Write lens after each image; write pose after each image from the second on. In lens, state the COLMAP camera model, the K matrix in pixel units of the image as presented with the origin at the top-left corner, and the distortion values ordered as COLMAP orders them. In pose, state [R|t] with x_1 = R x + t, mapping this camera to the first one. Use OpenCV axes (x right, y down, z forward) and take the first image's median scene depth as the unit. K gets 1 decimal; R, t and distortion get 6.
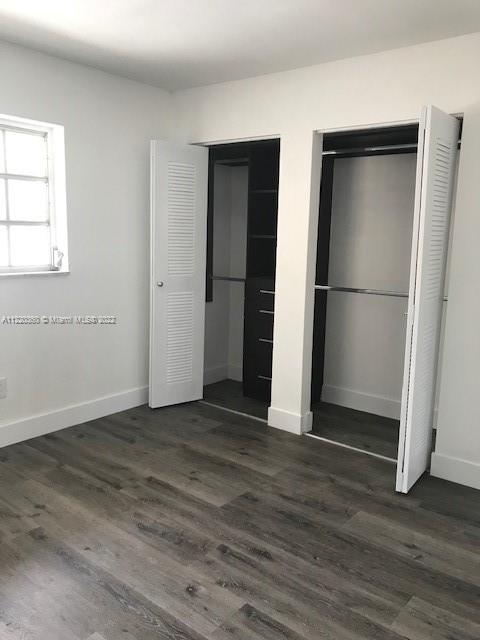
lens RADIAL K [[534.9, 0, 240.0], [0, 534.9, 320.0], [0, 0, 1]] dist [0.014401, -0.000607]
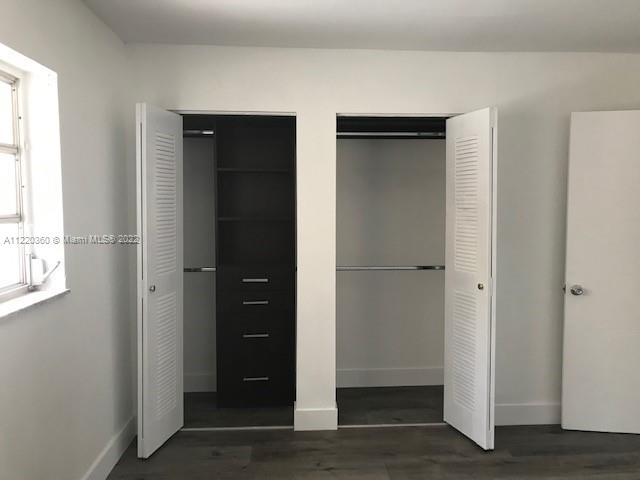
lens RADIAL K [[534.9, 0, 333.4], [0, 534.9, 236.0], [0, 0, 1]] dist [0.014401, -0.000607]
pose [[0.736602, -0.069487, 0.672747, -0.520825], [0.131011, 0.990527, -0.041137, -0.084874], [-0.663516, 0.118439, 0.738728, 0.291314]]
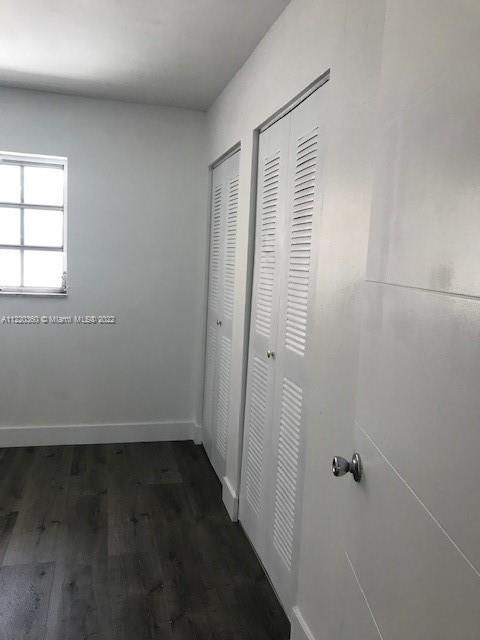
lens RADIAL K [[534.9, 0, 240.0], [0, 534.9, 320.0], [0, 0, 1]] dist [0.014401, -0.000607]
pose [[0.794833, 0.077675, -0.601837, 0.584841], [-0.124615, 0.991530, -0.036606, -0.046049], [0.593895, 0.104094, 0.797780, 0.382481]]
